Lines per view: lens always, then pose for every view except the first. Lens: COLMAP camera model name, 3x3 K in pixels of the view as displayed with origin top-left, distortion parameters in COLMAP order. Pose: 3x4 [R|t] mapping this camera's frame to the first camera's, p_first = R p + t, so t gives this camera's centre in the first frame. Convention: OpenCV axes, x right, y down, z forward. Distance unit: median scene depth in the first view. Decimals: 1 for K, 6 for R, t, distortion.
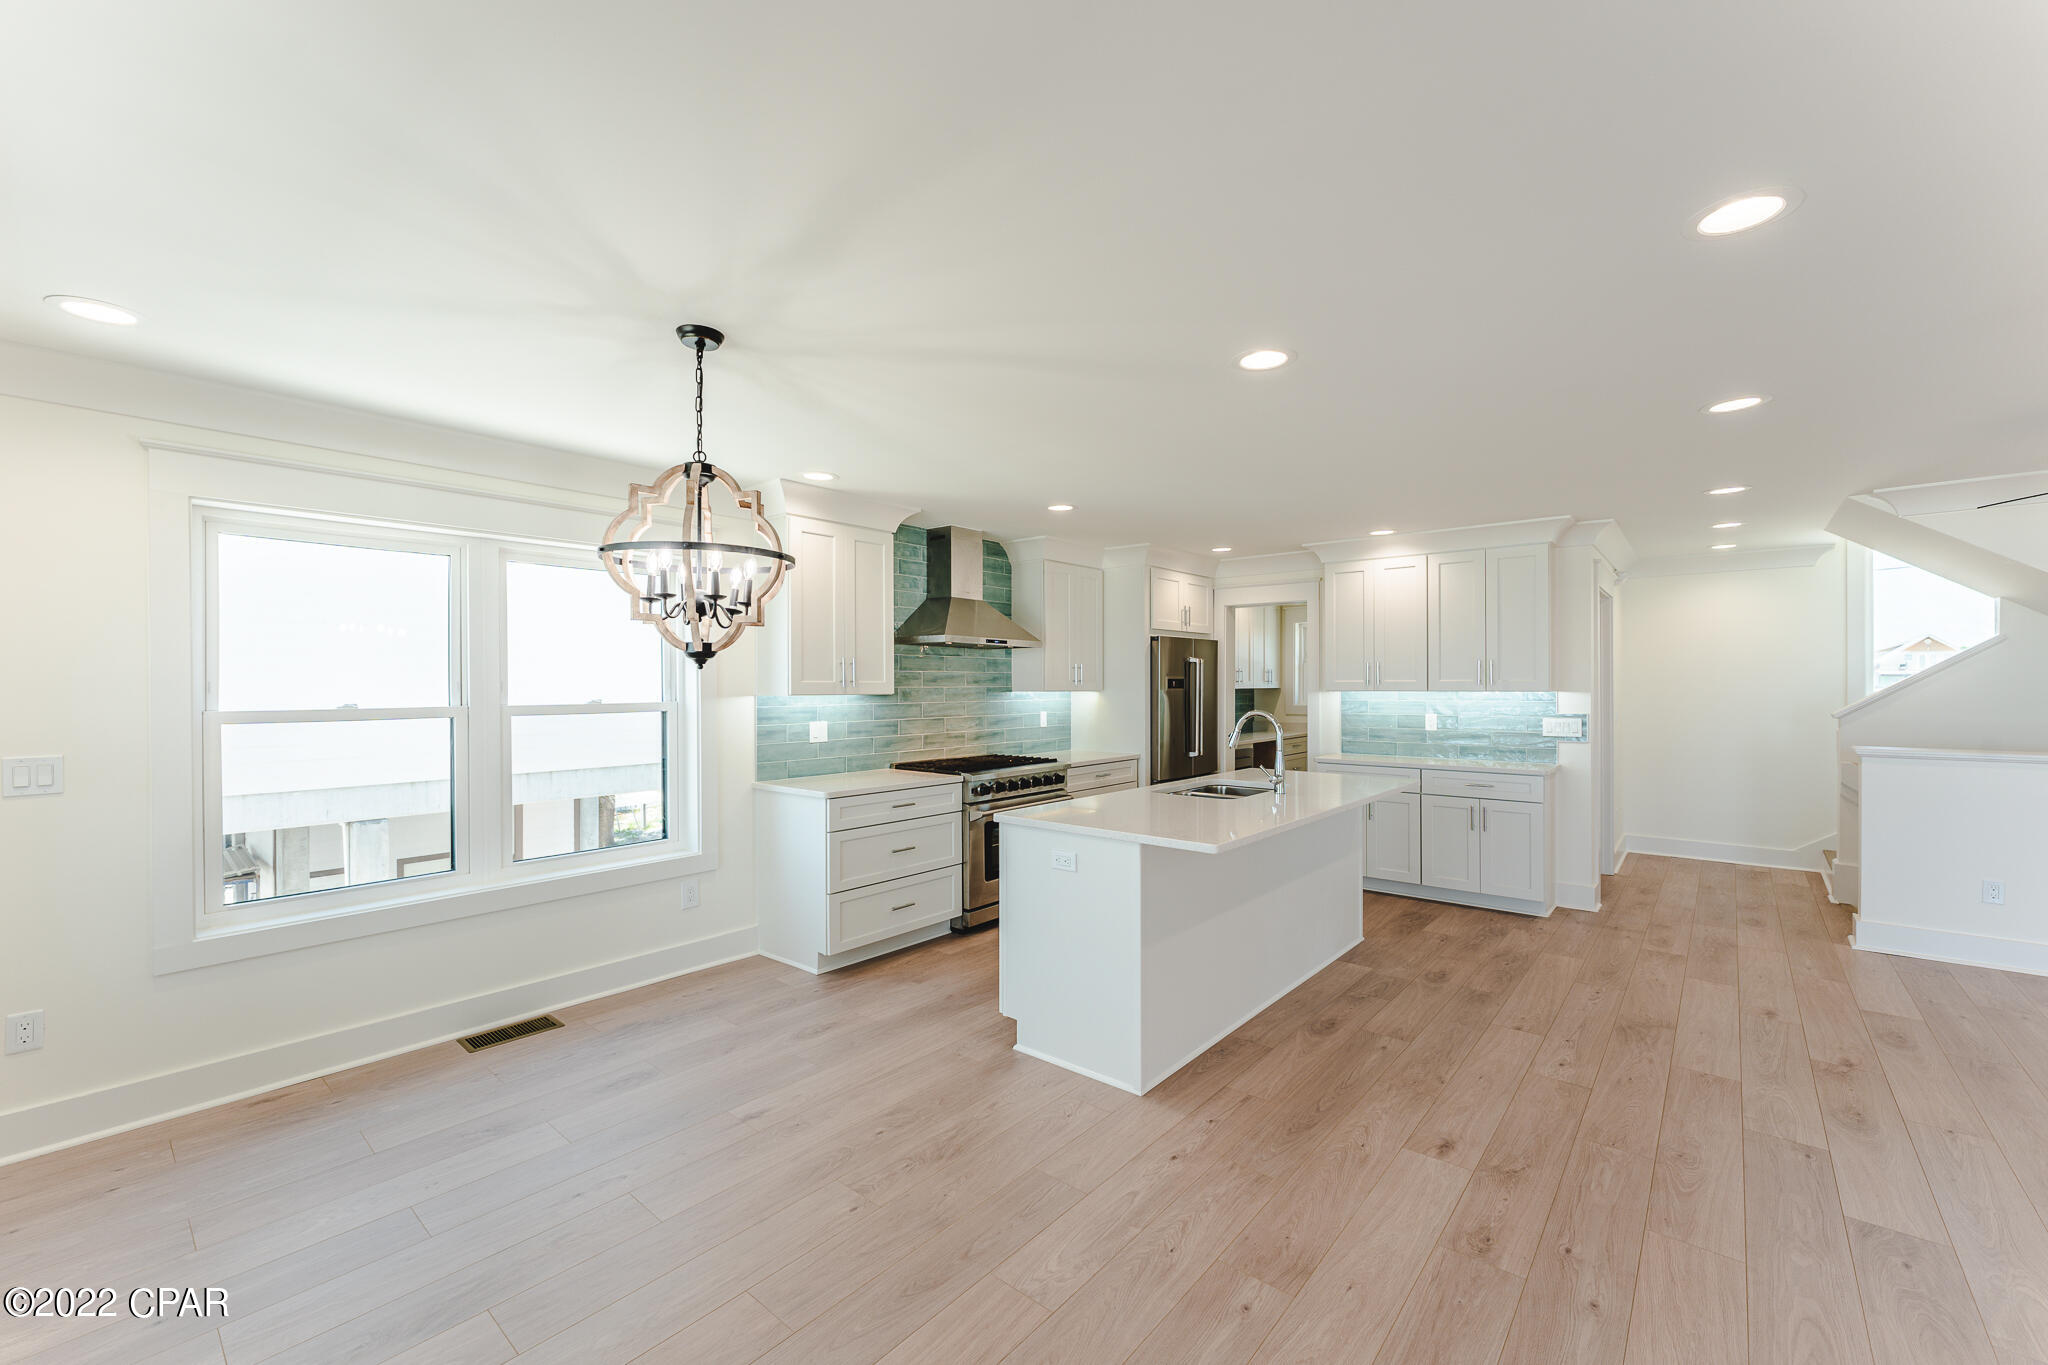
lens RADIAL K [[824.4, 0, 1039.0], [0, 824.4, 688.3], [0, 0, 1]] dist [-0.001019, -0.000409]
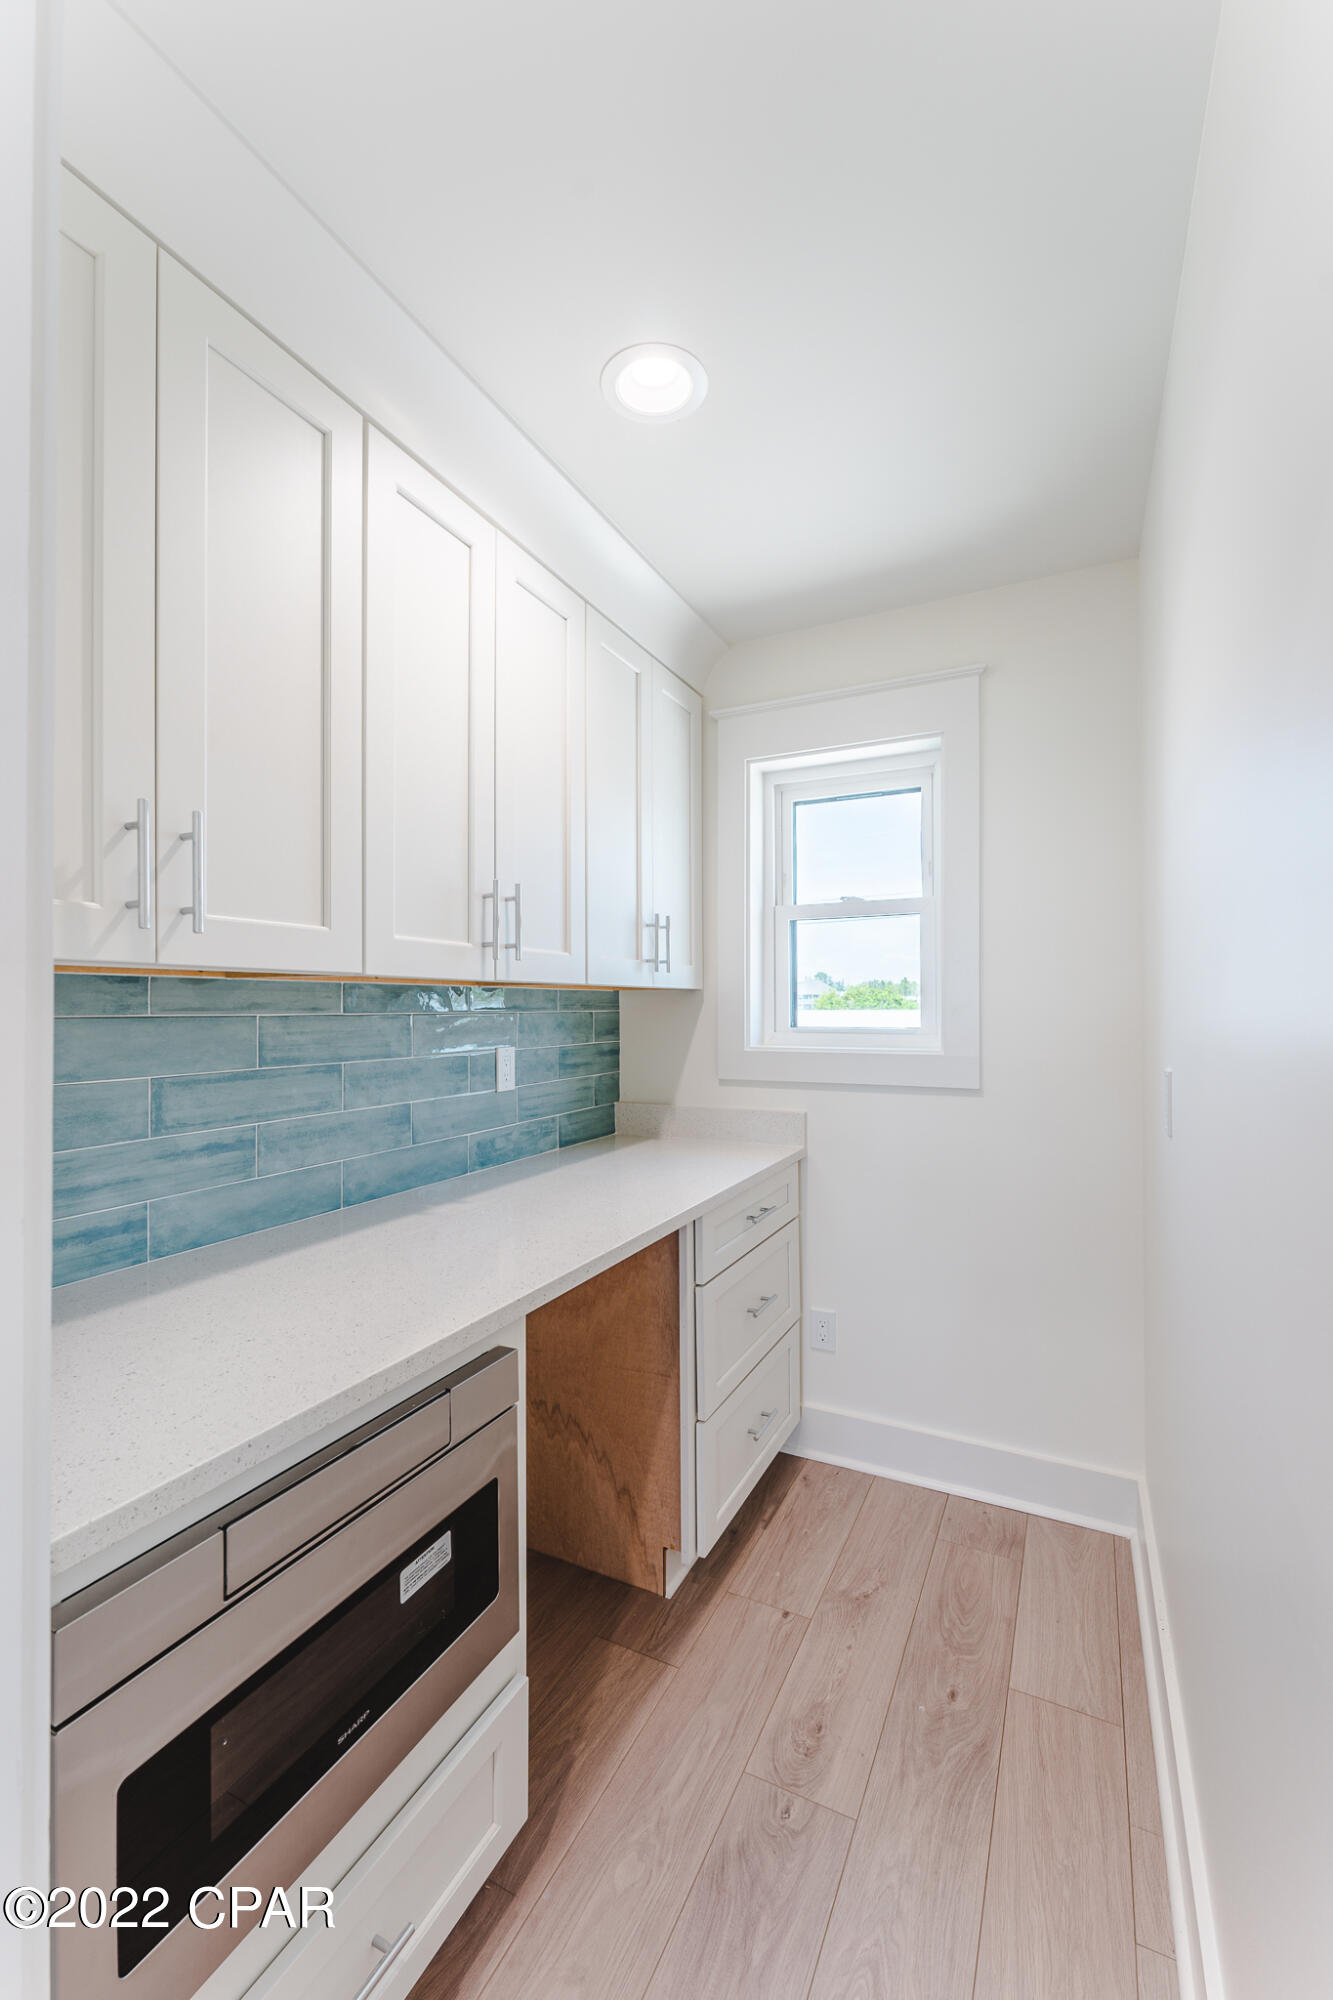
lens RADIAL K [[805.1, 0, 668.2], [0, 805.1, 1001.7], [0, 0, 1]] dist [-0.001019, -0.000409]
pose [[0.973583, 0.005302, 0.228273, 0.353333], [-0.002495, 0.999918, -0.012584, 0.012884], [-0.228321, 0.011682, 0.973516, 1.185692]]
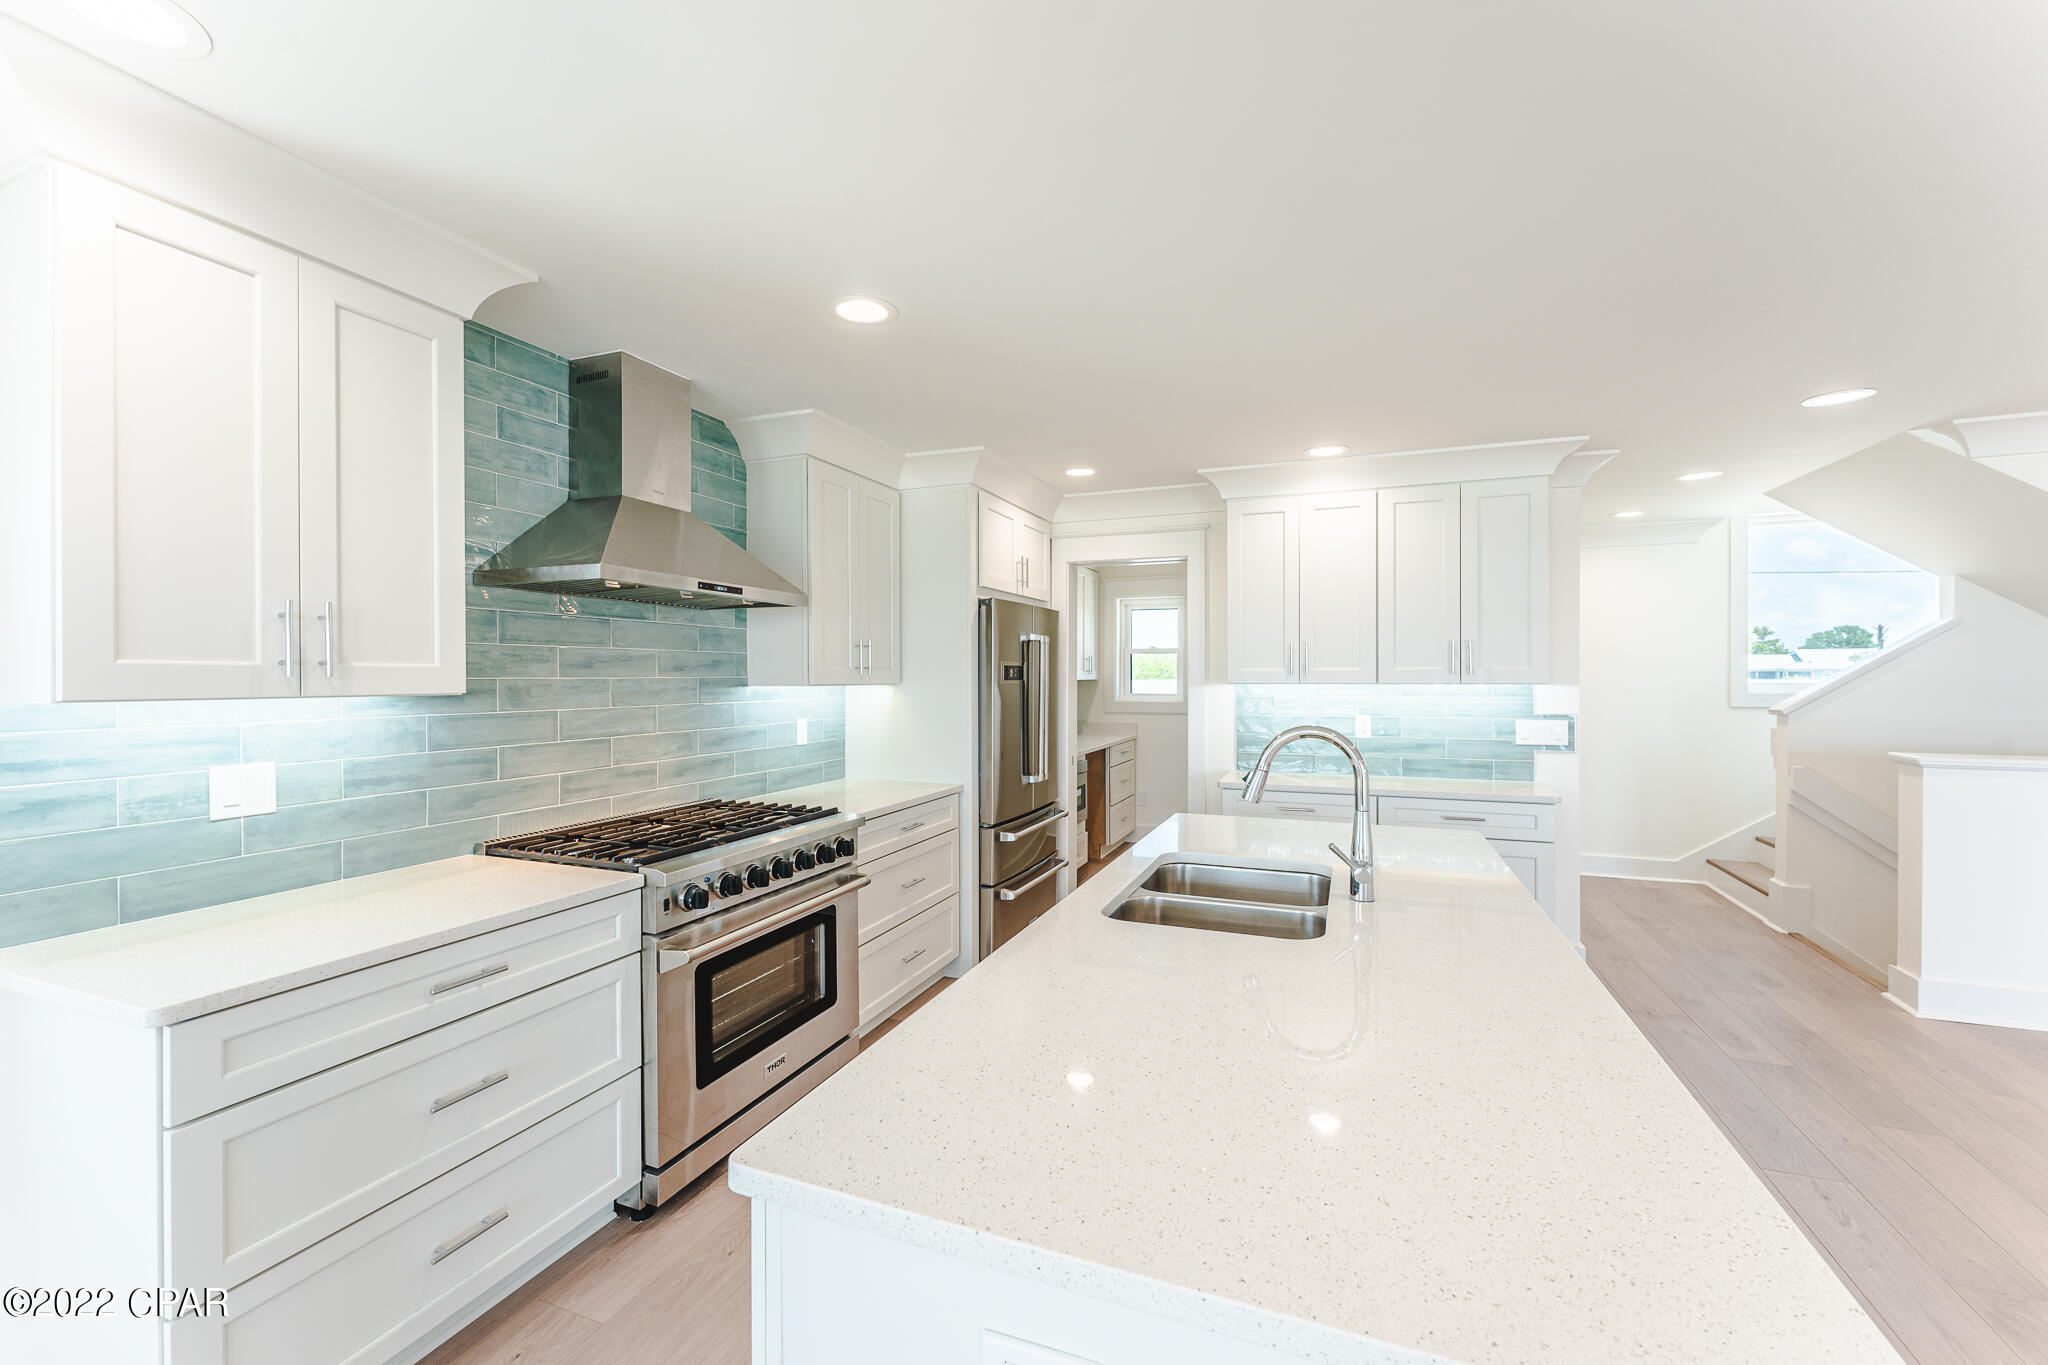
lens RADIAL K [[824.4, 0, 1038.6], [0, 824.4, 678.2], [0, 0, 1]] dist [-0.001019, -0.000409]
pose [[0.946666, -0.000207, 0.322218, -0.028510], [0.001277, 0.999994, -0.003110, 0.000540], [-0.322215, 0.003355, 0.946660, 0.440373]]
